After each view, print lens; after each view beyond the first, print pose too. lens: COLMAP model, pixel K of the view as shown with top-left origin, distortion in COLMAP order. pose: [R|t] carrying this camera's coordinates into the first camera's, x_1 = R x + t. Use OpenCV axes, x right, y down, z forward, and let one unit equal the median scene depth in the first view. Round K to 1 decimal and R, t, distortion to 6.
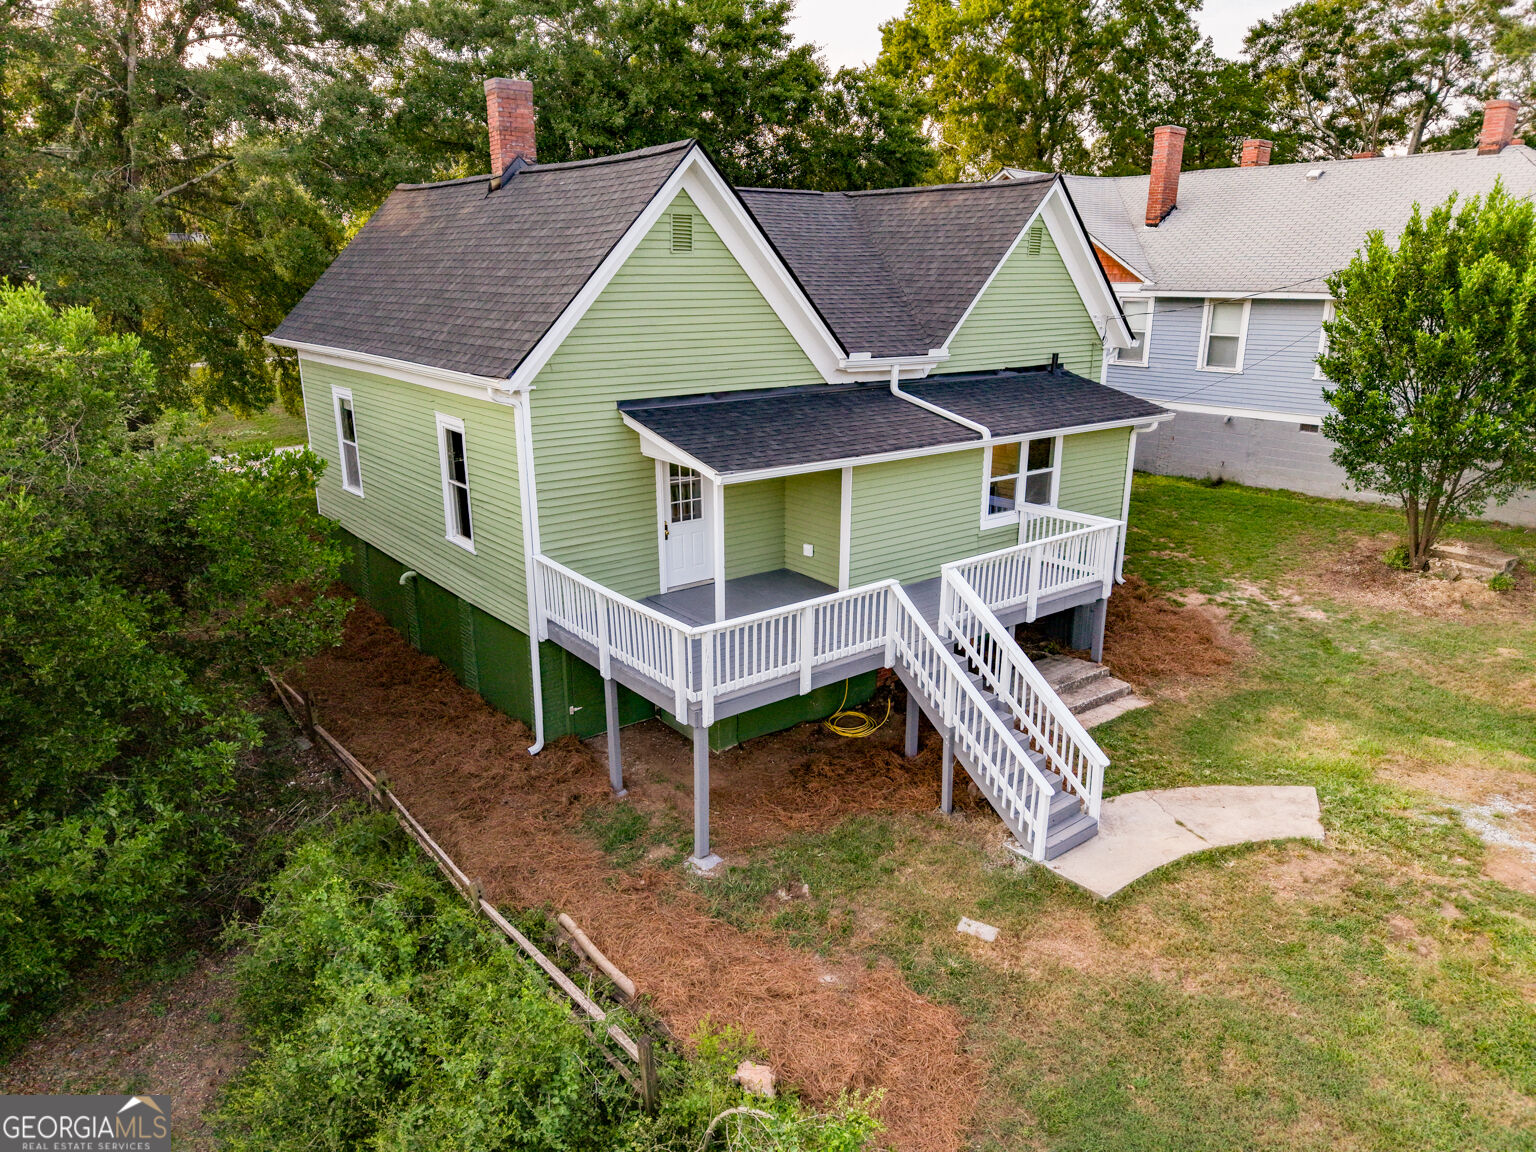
lens RADIAL K [[1040.1, 0, 768.0], [0, 1040.1, 576.0], [0, 0, 1]] dist [0.007434, -0.004166]
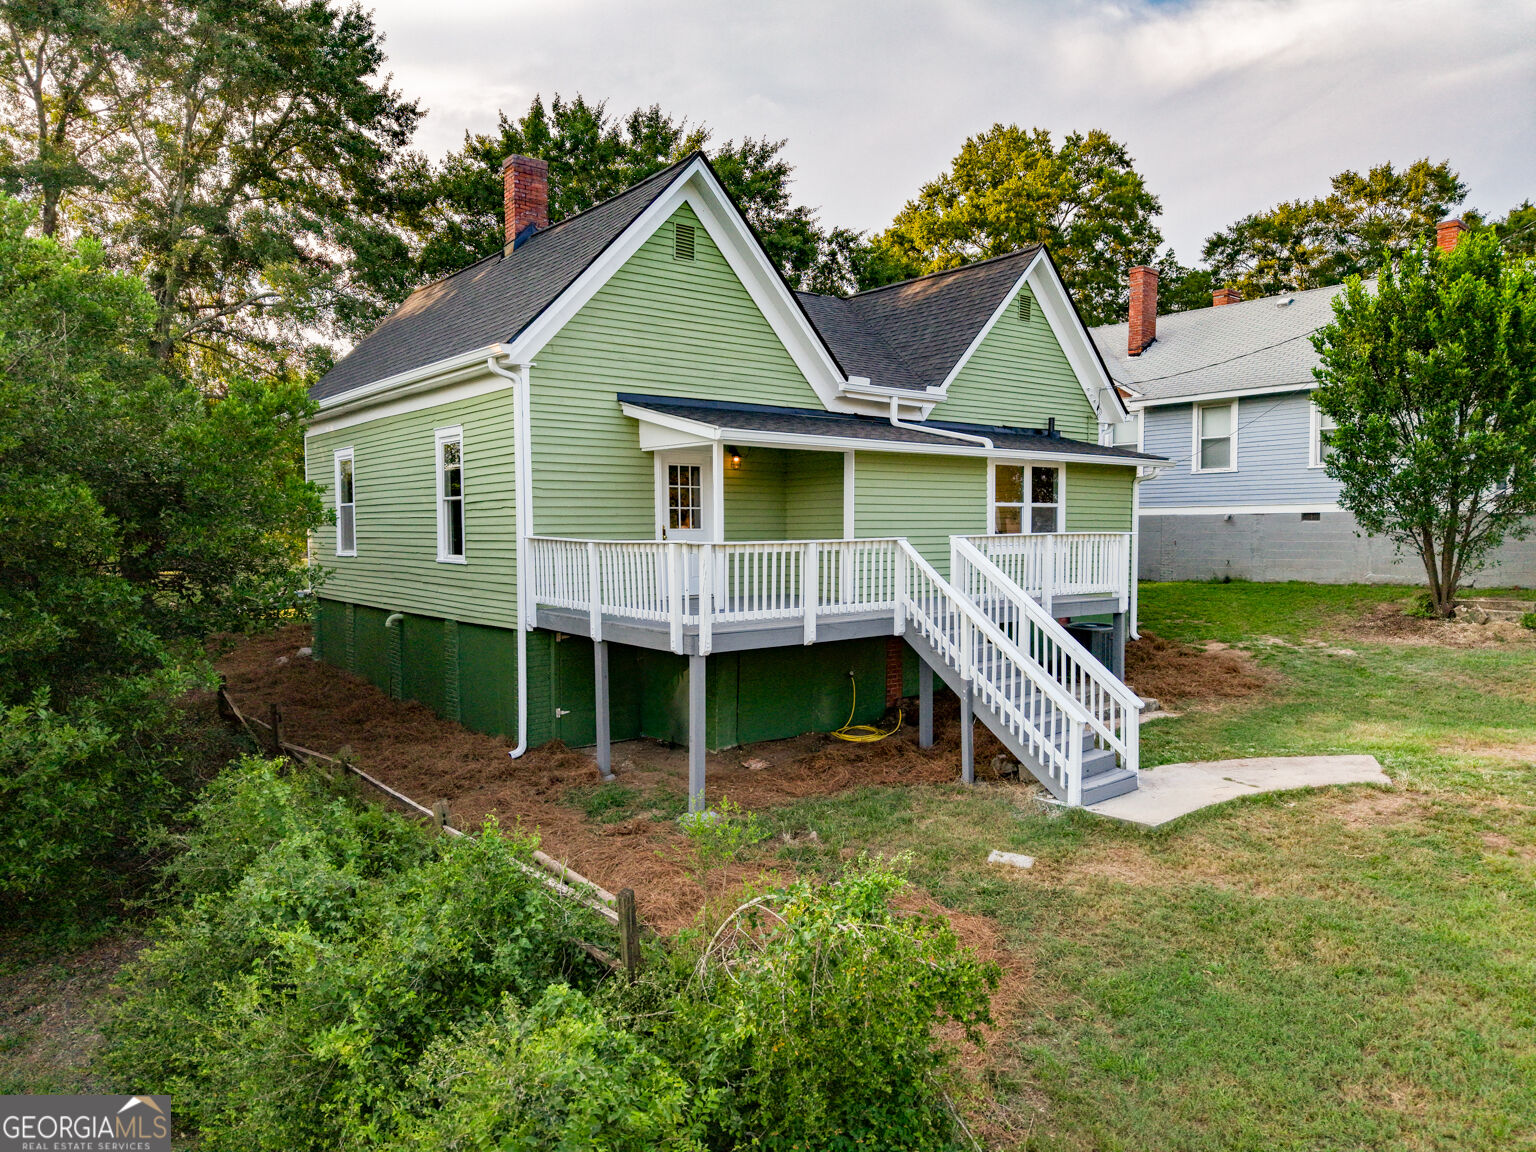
lens RADIAL K [[1040.1, 0, 768.0], [0, 1040.1, 576.0], [0, 0, 1]] dist [0.007434, -0.004166]
pose [[0.999987, -0.004999, 0.000190, -0.001335], [0.004899, 0.970823, -0.239748, 0.238236], [0.001014, 0.239746, 0.970835, 0.071092]]
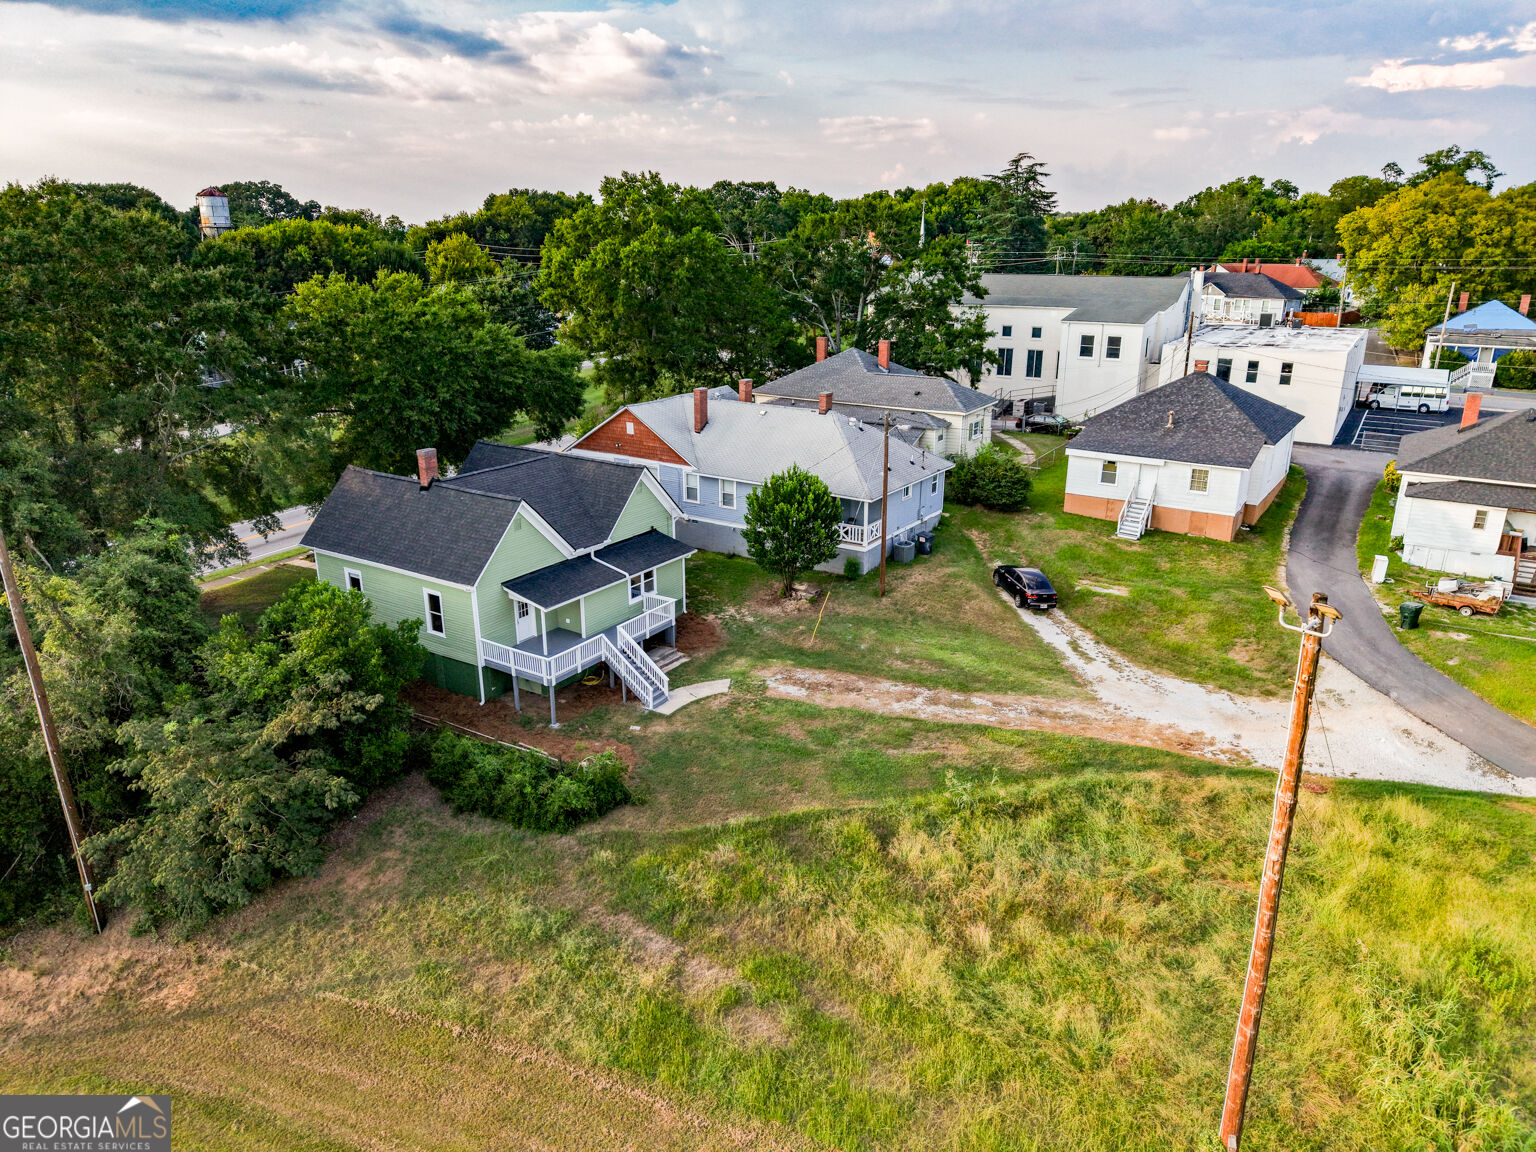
lens RADIAL K [[1034.2, 0, 768.0], [0, 1034.2, 576.0], [0, 0, 1]] dist [0.197181, -0.000864]
pose [[0.949038, -0.105277, 0.297058, -0.305317], [0.092631, 0.994103, 0.056372, -0.284125], [-0.301241, -0.025982, 0.953194, -2.056678]]
